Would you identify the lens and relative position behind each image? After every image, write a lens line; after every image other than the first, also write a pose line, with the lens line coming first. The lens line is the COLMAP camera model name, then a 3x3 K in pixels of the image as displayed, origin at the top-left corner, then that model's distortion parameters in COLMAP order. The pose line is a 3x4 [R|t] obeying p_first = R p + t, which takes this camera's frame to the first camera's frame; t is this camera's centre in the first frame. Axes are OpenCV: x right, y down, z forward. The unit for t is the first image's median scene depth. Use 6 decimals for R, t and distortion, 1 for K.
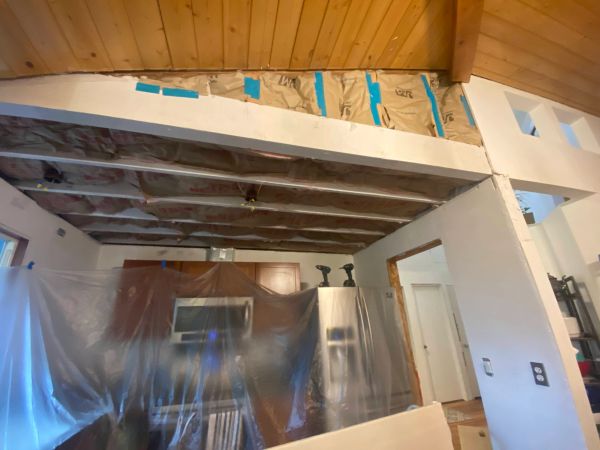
lens RADIAL K [[243.0, 0, 301.7], [0, 243.0, 223.5], [0, 0, 1]] dist [-0.019994, -0.000312]
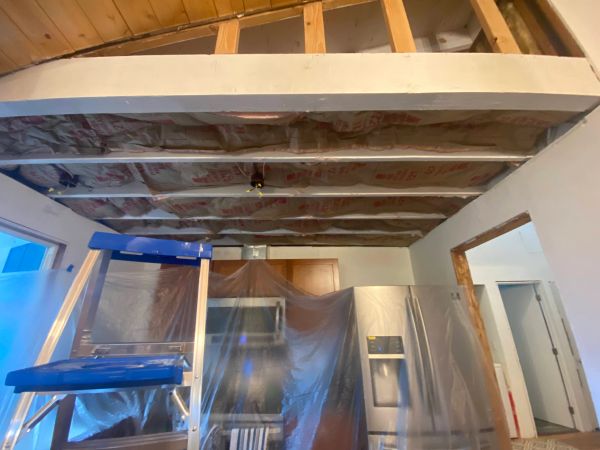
lens RADIAL K [[243.7, 0, 300.0], [0, 243.7, 225.0], [0, 0, 1]] dist [-0.018106, -0.000393]
pose [[0.962344, -0.072744, -0.261920, 0.130380], [0.074307, 0.997228, -0.003947, 0.052278], [0.261481, -0.015664, 0.965082, 0.182970]]
